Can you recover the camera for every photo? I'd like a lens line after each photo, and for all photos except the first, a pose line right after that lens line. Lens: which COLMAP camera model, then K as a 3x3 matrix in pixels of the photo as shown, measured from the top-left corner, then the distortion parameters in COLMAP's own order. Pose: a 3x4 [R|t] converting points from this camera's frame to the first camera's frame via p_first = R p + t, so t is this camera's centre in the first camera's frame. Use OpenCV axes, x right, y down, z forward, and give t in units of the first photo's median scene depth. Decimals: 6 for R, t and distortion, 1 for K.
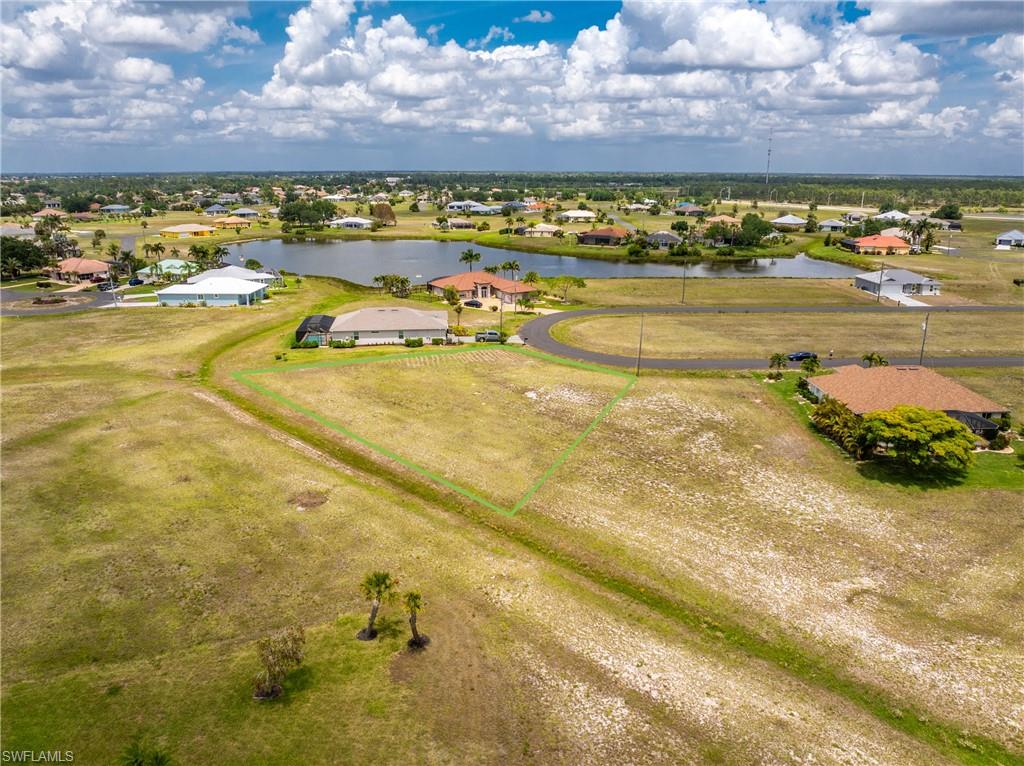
lens RADIAL K [[720.4, 0, 513.5], [0, 720.4, 371.0], [0, 0, 1]] dist [-0.041967, 0.005549]
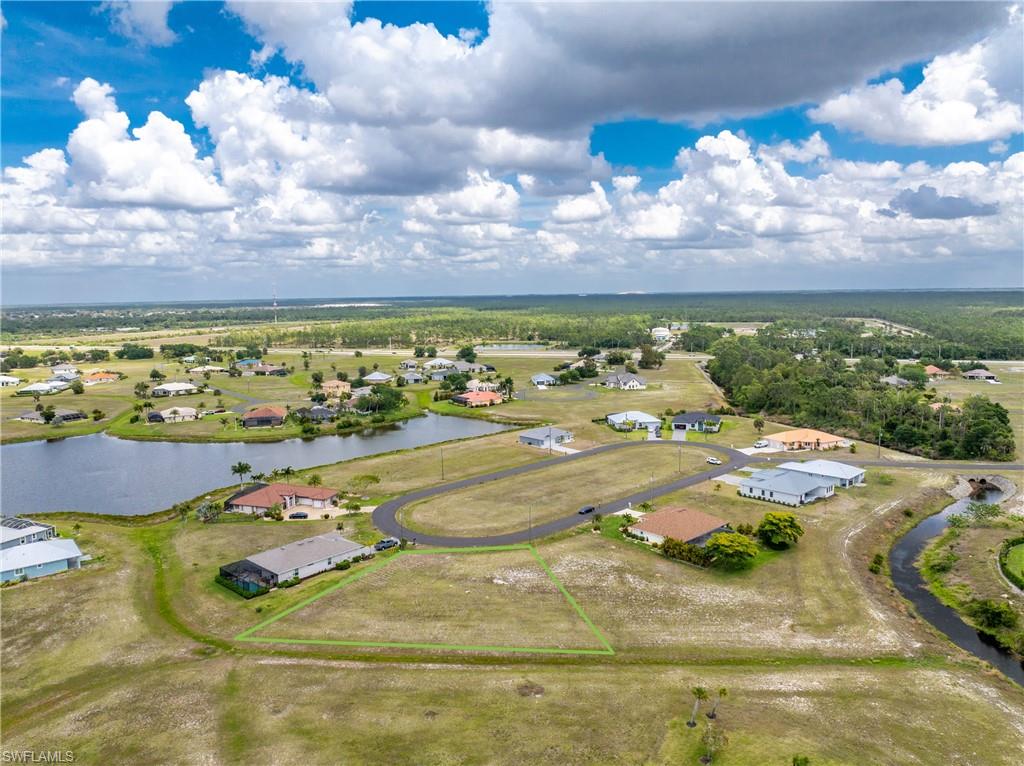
lens RADIAL K [[718.3, 0, 514.3], [0, 718.3, 394.6], [0, 0, 1]] dist [-0.043530, 0.009646]
pose [[0.754488, -0.105558, 0.647770, -0.462360], [0.192888, 0.979057, -0.065122, -0.128308], [-0.627330, 0.174081, 0.759048, -0.086411]]
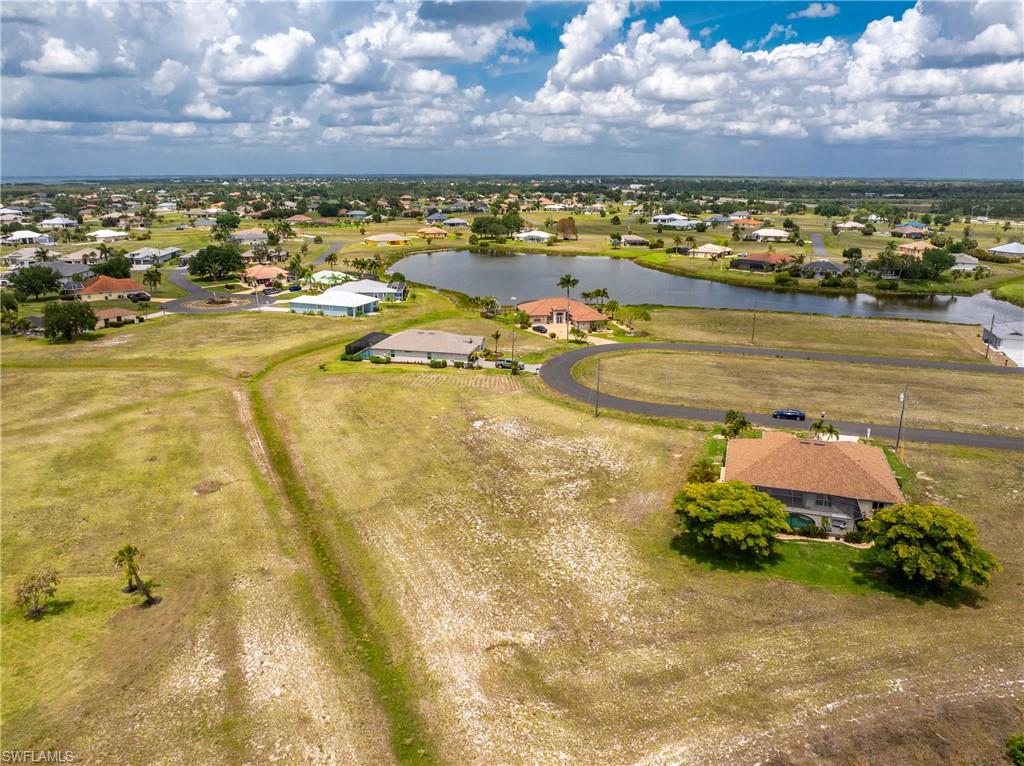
lens RADIAL K [[717.5, 0, 515.1], [0, 717.5, 381.1], [0, 0, 1]] dist [-0.031840, 0.000833]
pose [[0.939729, 0.095041, -0.328446, 0.242170], [-0.092008, 0.995449, 0.024801, -0.036084], [0.329309, 0.006913, 0.944197, -0.013291]]
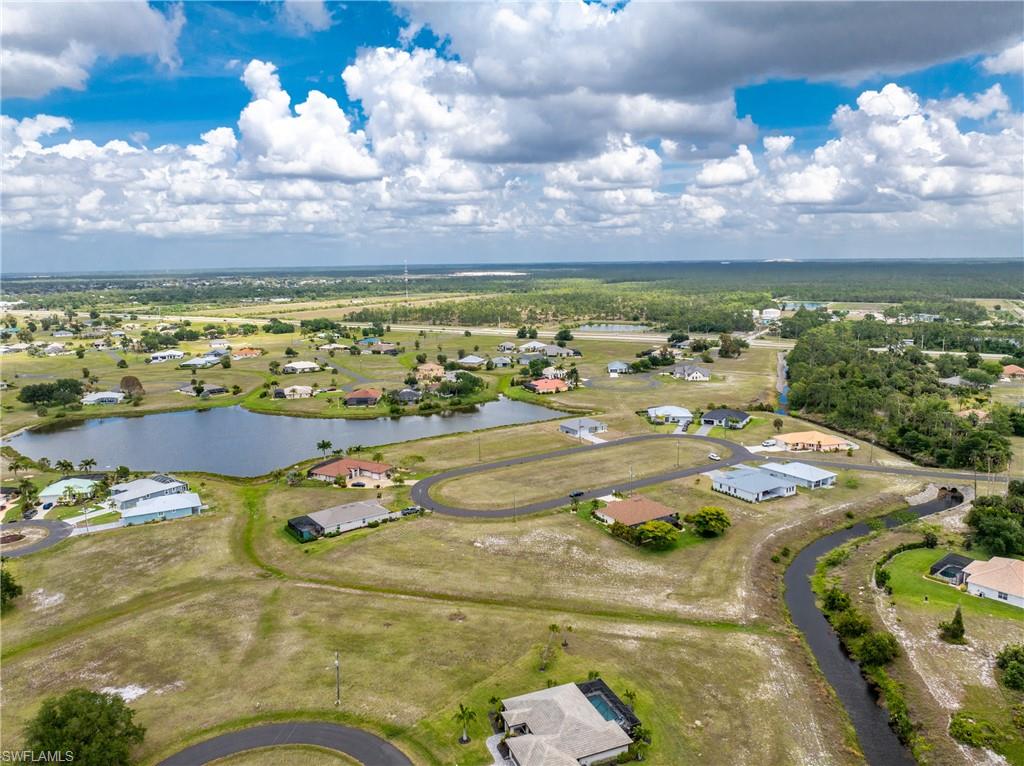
lens RADIAL K [[717.5, 0, 515.1], [0, 717.5, 381.1], [0, 0, 1]] dist [-0.031840, 0.000833]
pose [[0.866386, -0.096562, 0.489950, -0.438798], [0.149225, 0.986359, -0.069479, -0.139647], [-0.476557, 0.133308, 0.868978, -0.430782]]
